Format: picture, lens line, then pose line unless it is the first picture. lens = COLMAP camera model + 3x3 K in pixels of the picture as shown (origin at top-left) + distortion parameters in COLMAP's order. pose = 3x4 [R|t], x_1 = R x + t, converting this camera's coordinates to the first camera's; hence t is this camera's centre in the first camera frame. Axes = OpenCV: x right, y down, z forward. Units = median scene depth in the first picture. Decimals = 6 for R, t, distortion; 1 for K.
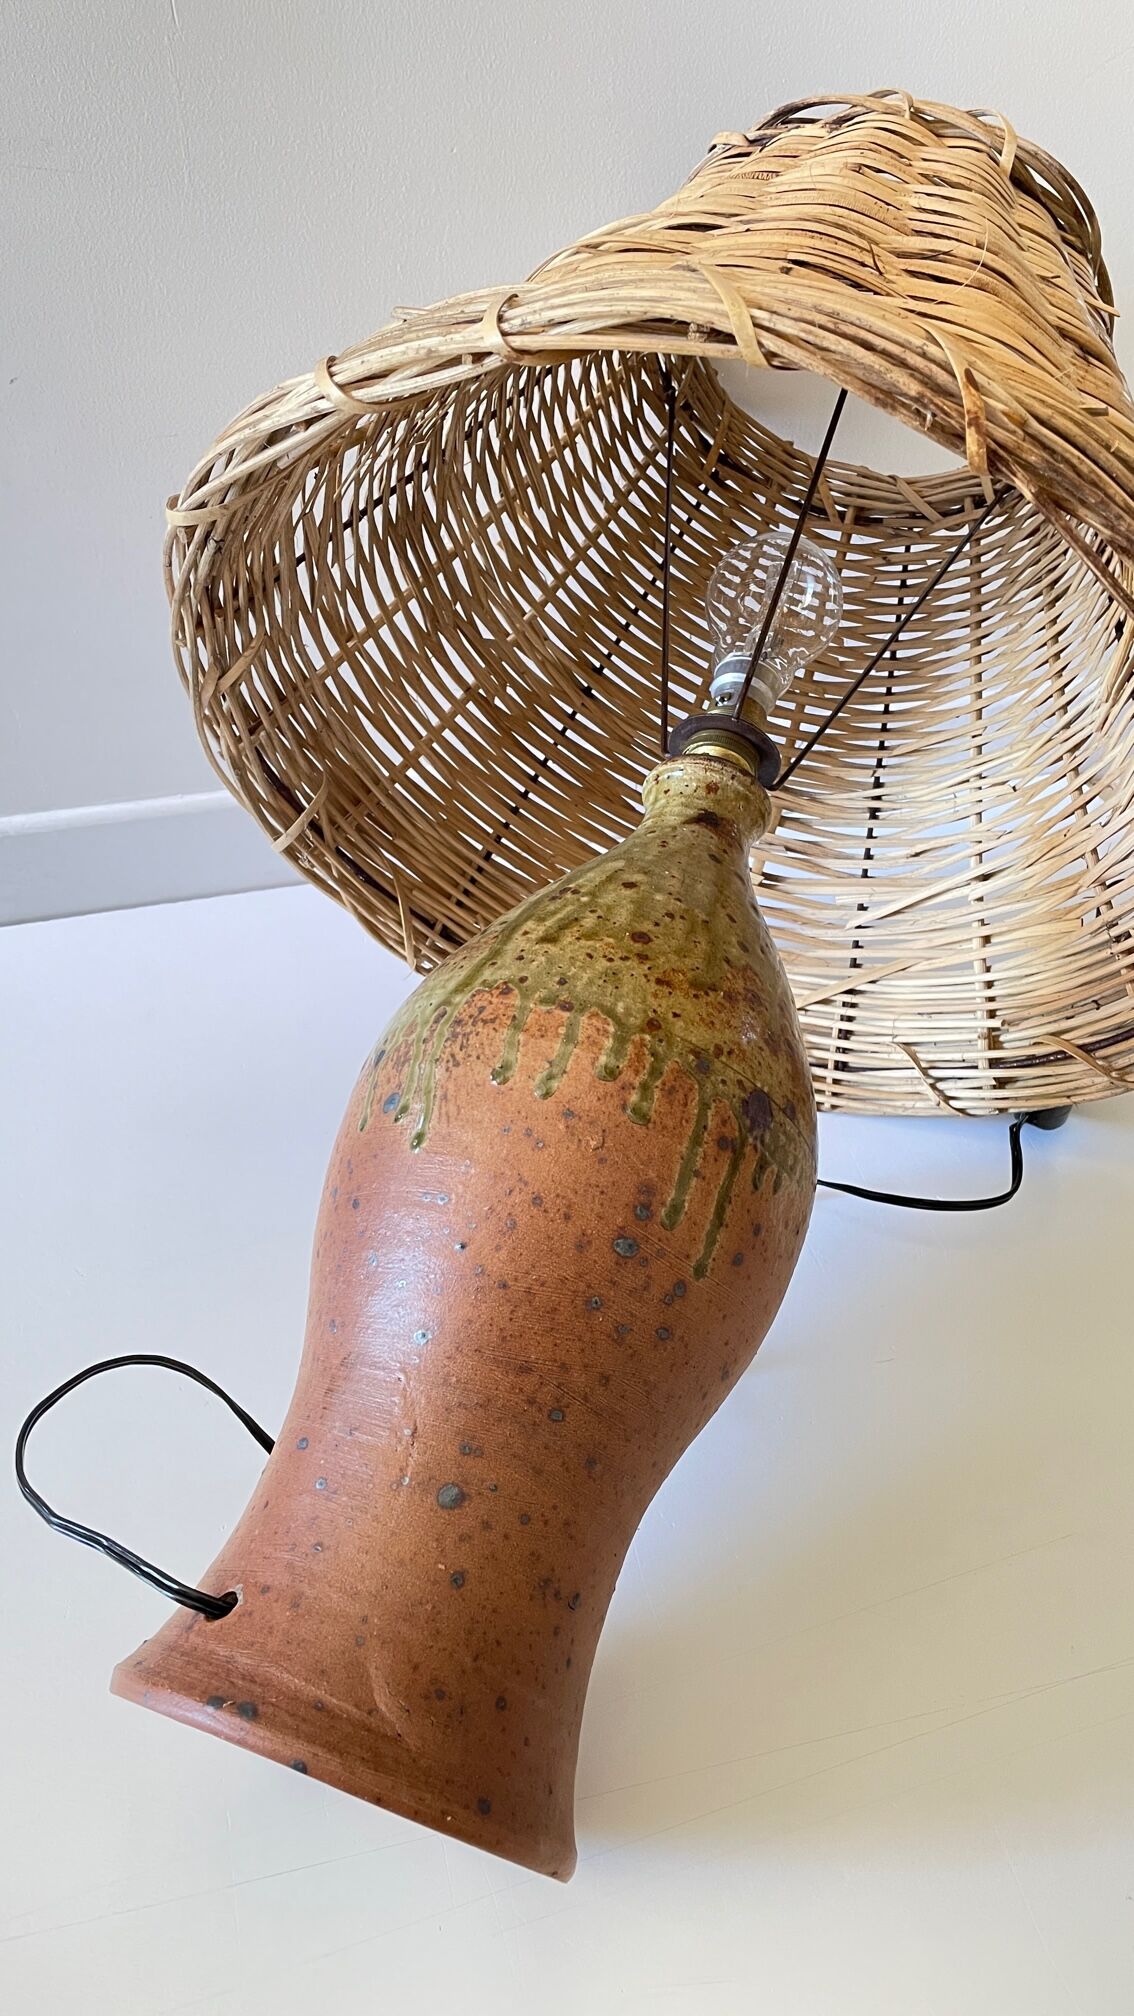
lens RADIAL K [[1534.6, 0, 574.5], [0, 1534.6, 993.5], [0, 0, 1]] dist [0.081533, -0.111211]
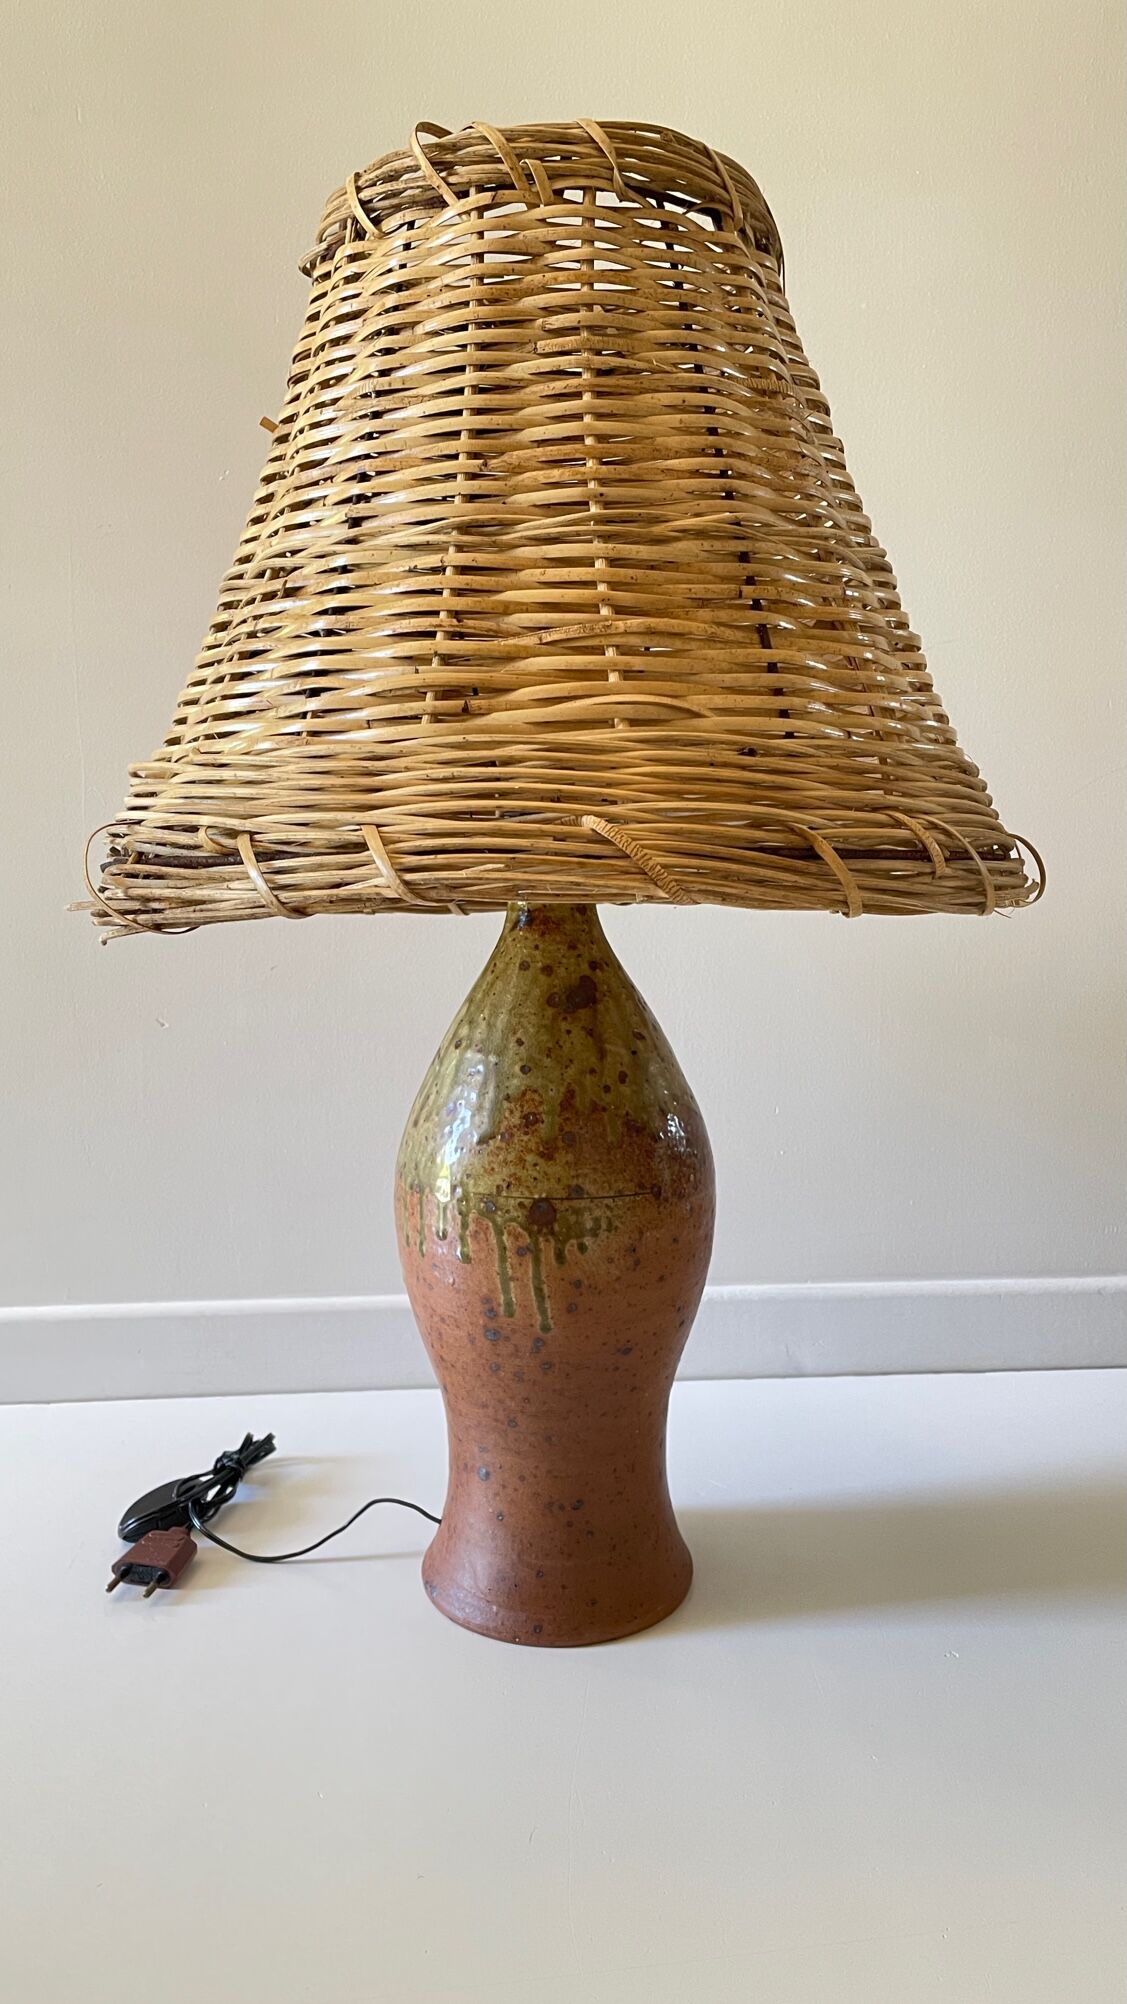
lens RADIAL K [[1525.4, 0, 571.7], [0, 1525.4, 996.2], [0, 0, 1]] dist [0.081533, -0.111211]
pose [[0.636247, -0.247835, -0.730594, 1.264964], [0.571456, 0.787600, 0.230487, -0.410576], [0.518293, -0.564149, 0.642735, 0.200523]]
